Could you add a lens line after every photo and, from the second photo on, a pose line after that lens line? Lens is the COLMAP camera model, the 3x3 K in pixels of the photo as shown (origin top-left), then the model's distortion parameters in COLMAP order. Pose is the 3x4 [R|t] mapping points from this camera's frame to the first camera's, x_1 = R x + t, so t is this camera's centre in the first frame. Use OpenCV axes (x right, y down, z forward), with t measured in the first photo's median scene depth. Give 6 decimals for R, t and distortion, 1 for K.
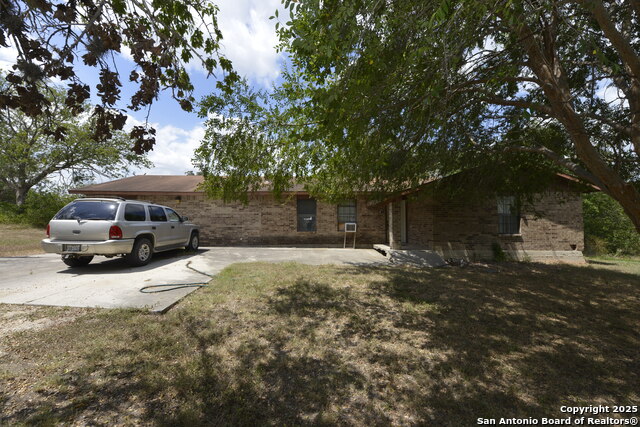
lens RADIAL K [[252.3, 0, 318.3], [0, 252.3, 217.4], [0, 0, 1]] dist [-0.009769, -0.000890]
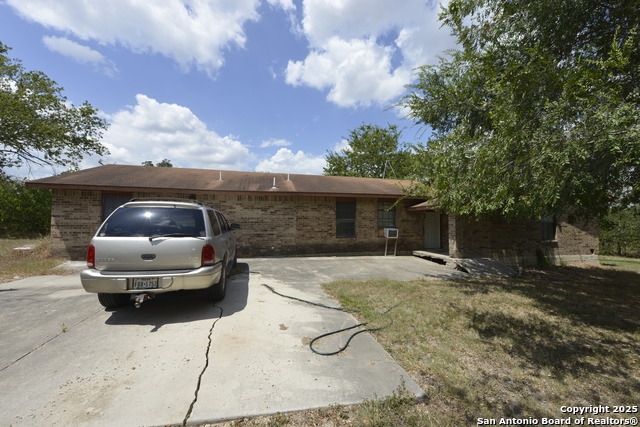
lens RADIAL K [[252.3, 0, 319.9], [0, 252.3, 212.1], [0, 0, 1]] dist [-0.009769, -0.000890]
pose [[0.975666, 0.012464, 0.218910, -0.413735], [-0.009826, 0.999865, -0.013137, -0.029399], [-0.219044, 0.010666, 0.975657, 0.177938]]
